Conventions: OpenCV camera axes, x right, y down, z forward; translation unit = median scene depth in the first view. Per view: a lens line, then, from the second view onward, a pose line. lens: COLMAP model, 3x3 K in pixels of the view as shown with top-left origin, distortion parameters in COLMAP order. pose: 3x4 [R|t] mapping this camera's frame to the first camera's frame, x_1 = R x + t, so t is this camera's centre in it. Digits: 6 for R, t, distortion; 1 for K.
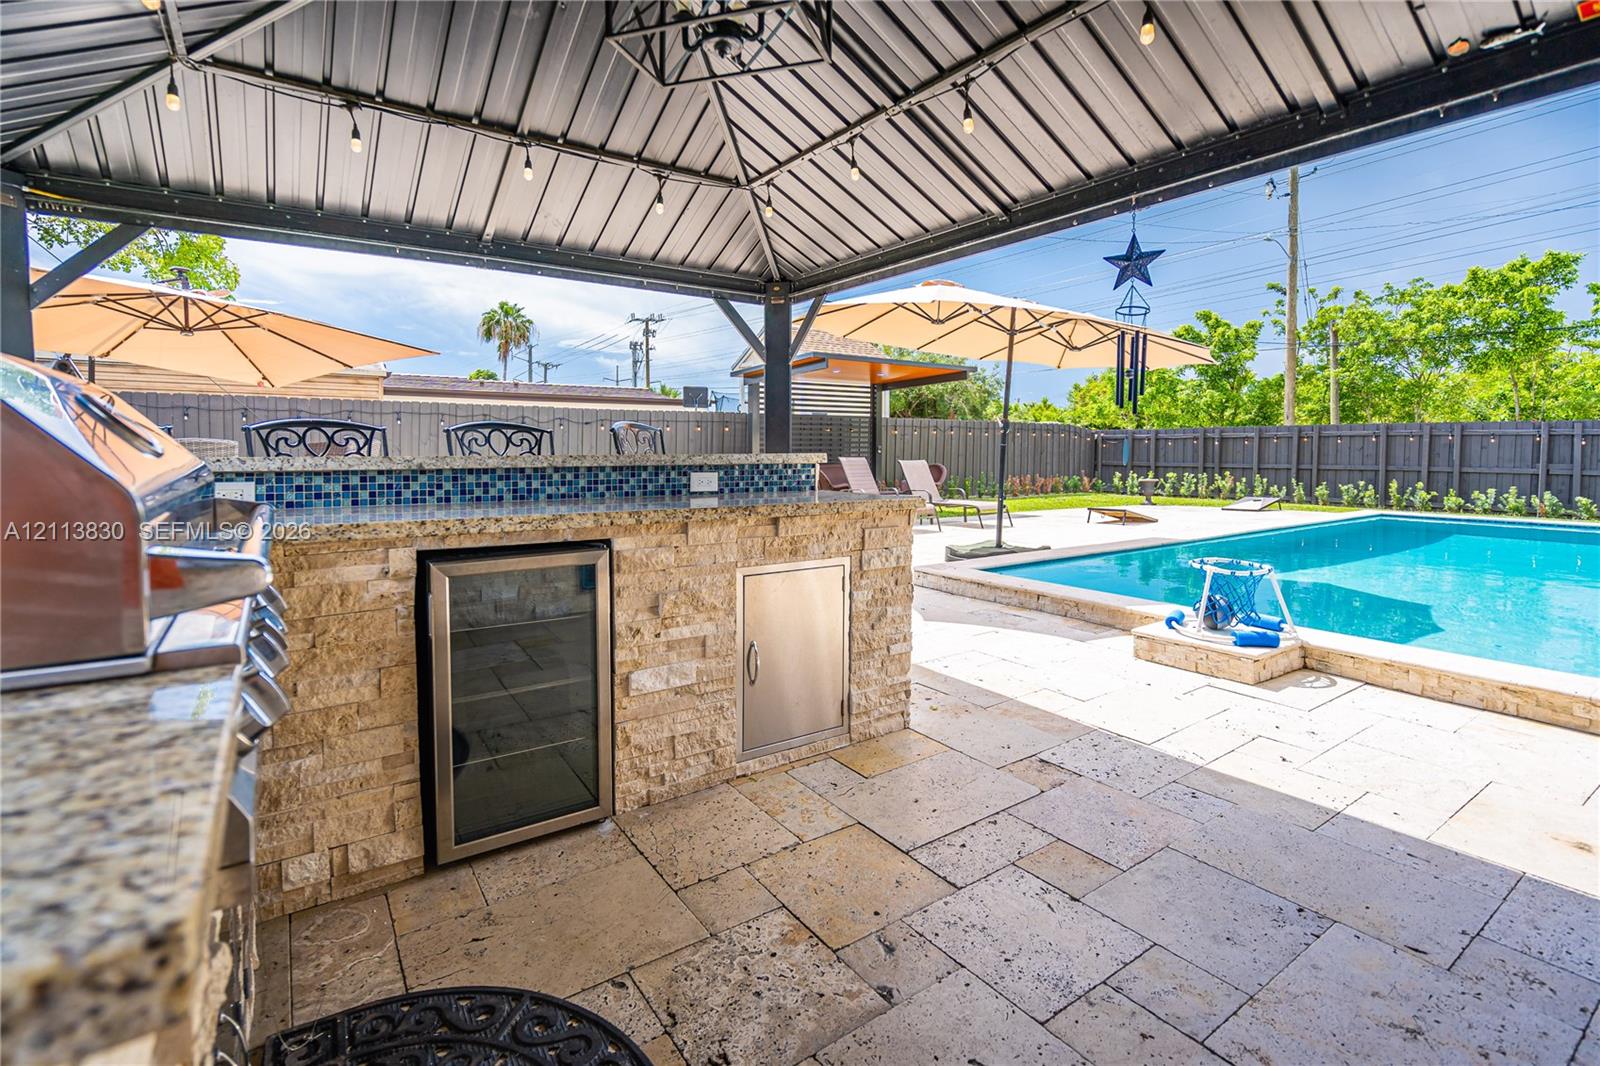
lens RADIAL K [[747.6, 0, 797.6], [0, 747.6, 468.3], [0, 0, 1]] dist [-0.002705, 0.000017]
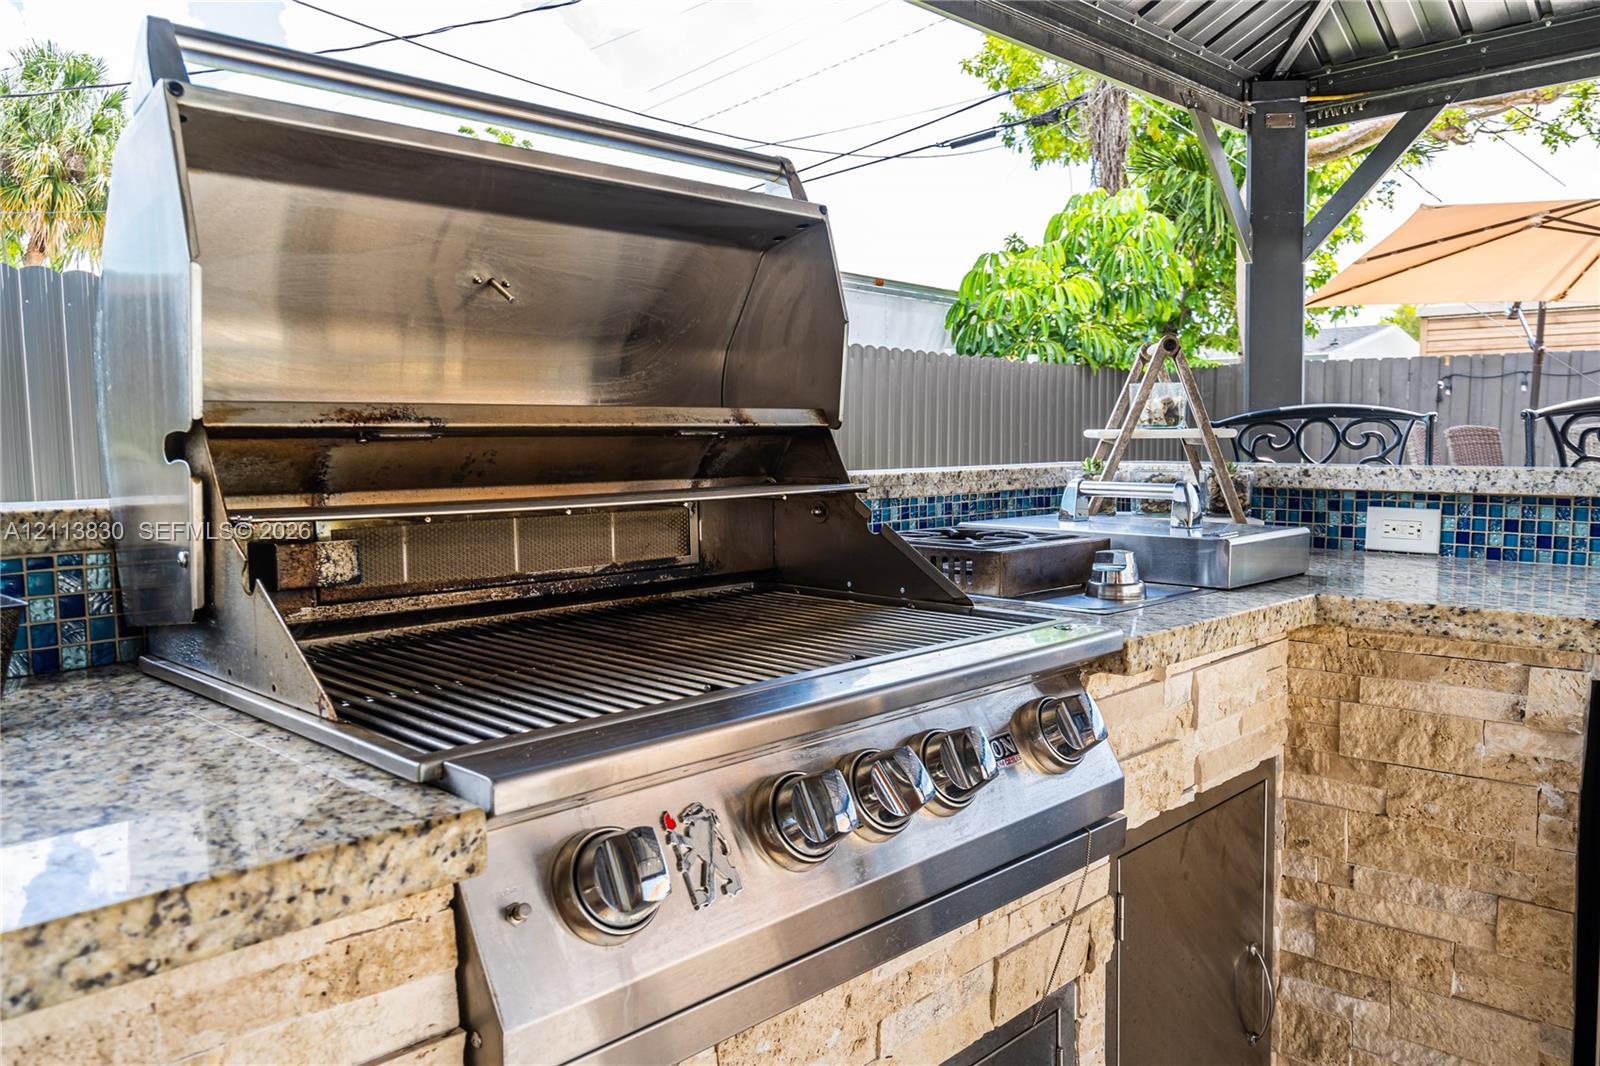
lens RADIAL K [[1212.6, 0, 793.0], [0, 1212.6, 533.1], [0, 0, 1]] dist [0.004819, 0.002361]
pose [[0.195985, 0.080955, -0.977259, 0.101306], [-0.023871, 0.996685, 0.077777, -0.023261], [0.980316, 0.008085, 0.197268, 0.275422]]
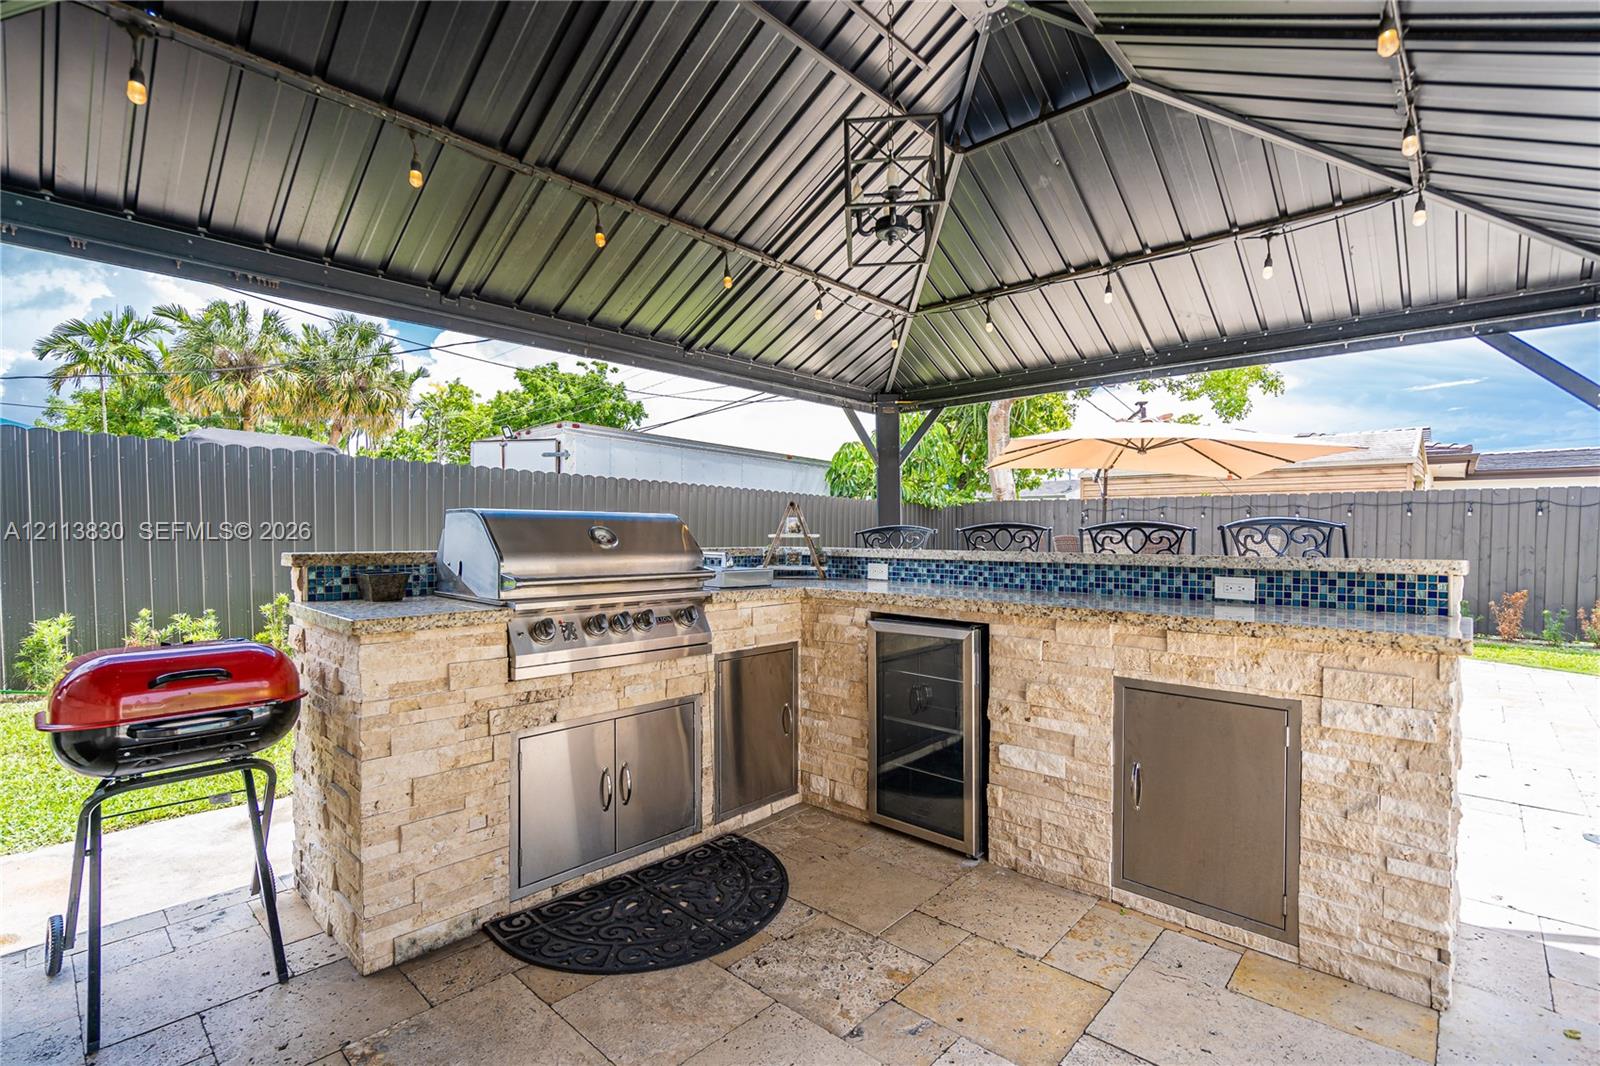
lens RADIAL K [[731.3, 0, 790.6], [0, 731.3, 531.4], [0, 0, 1]] dist [-0.000565, 0.000438]
pose [[0.211223, -0.004691, -0.977427, 0.729237], [-0.033495, 0.999366, -0.012035, -0.024665], [0.976864, 0.035281, 0.210932, 0.396716]]
